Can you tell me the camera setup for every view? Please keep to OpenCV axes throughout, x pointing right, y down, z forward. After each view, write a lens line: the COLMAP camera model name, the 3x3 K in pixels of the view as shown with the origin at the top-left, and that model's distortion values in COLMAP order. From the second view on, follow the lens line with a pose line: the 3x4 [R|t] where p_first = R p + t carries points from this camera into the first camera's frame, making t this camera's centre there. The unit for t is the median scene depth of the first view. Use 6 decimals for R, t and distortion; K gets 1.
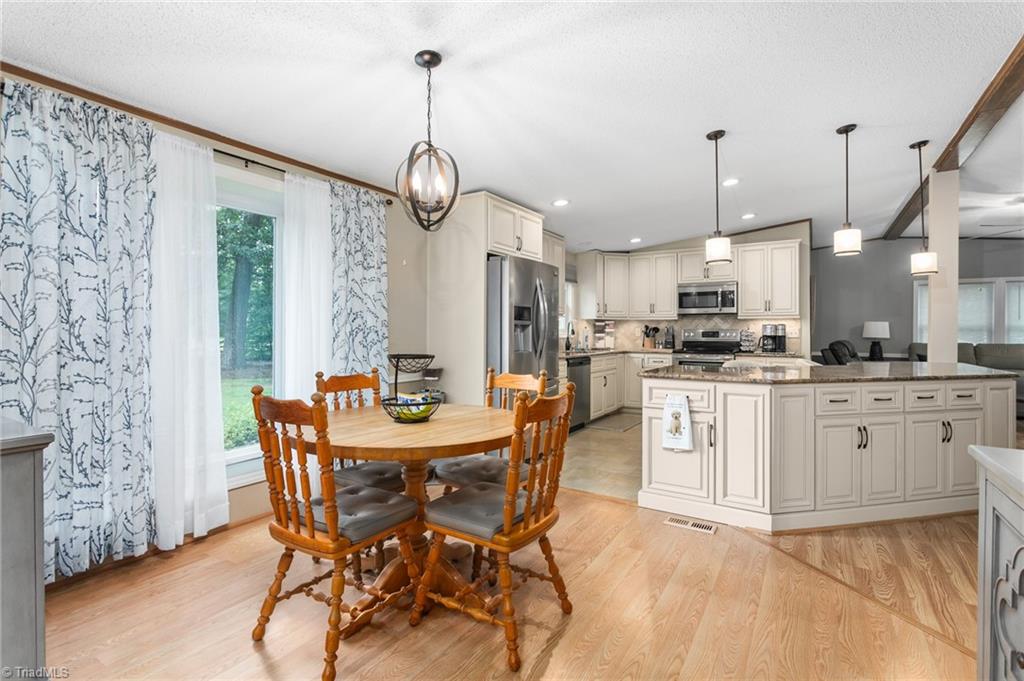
lens RADIAL K [[487.4, 0, 516.8], [0, 487.4, 333.0], [0, 0, 1]] dist [-0.005355, 0.003801]
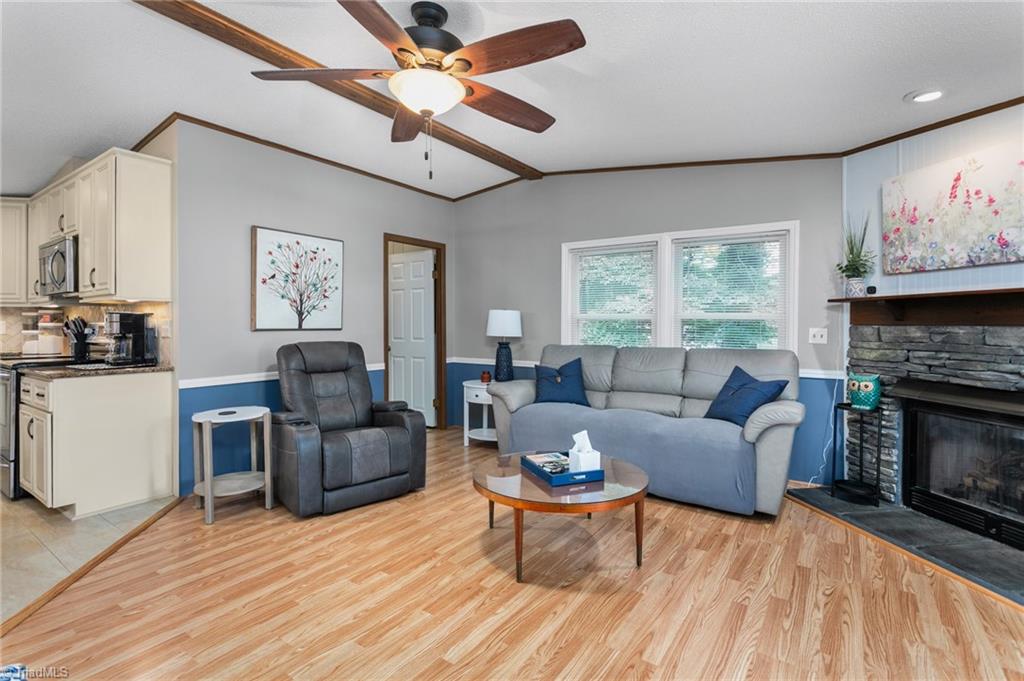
lens RADIAL K [[487.4, 0, 510.7], [0, 487.4, 325.5], [0, 0, 1]] dist [-0.005355, 0.003801]
pose [[0.998026, -0.001886, -0.062771, 0.901882], [0.001377, 0.999966, -0.008143, 0.001347], [0.062784, 0.008041, 0.997995, 0.457538]]
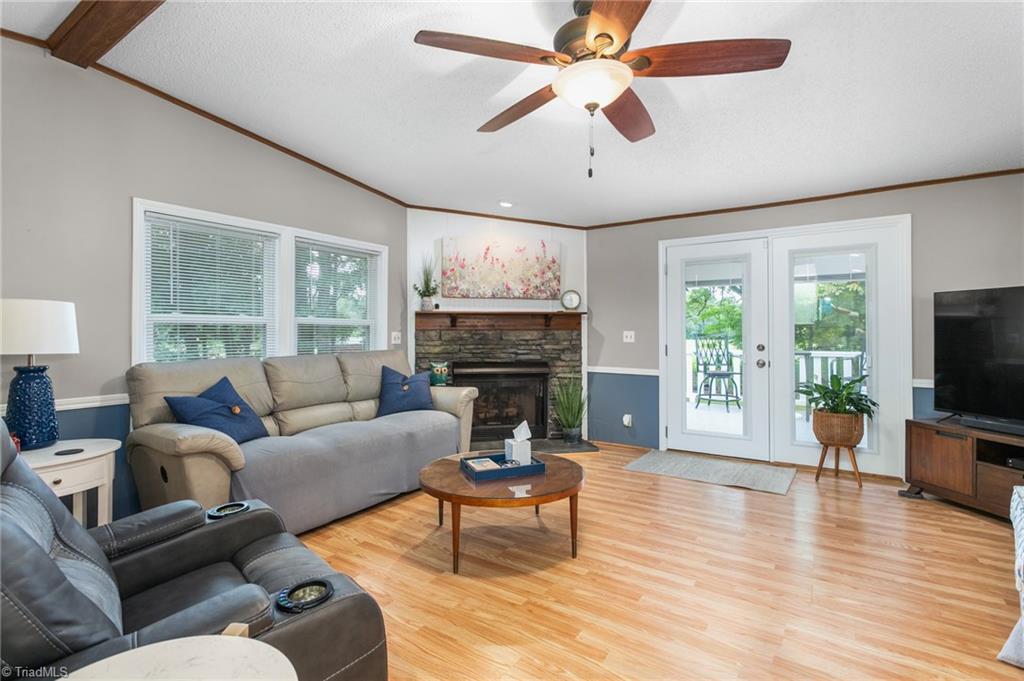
lens RADIAL K [[487.4, 0, 503.7], [0, 487.4, 331.1], [0, 0, 1]] dist [-0.005355, 0.003801]
pose [[0.055404, -0.006799, 0.998441, 0.522015], [0.010684, 0.999924, 0.006216, -0.003599], [-0.998407, 0.010323, 0.055472, 0.811302]]
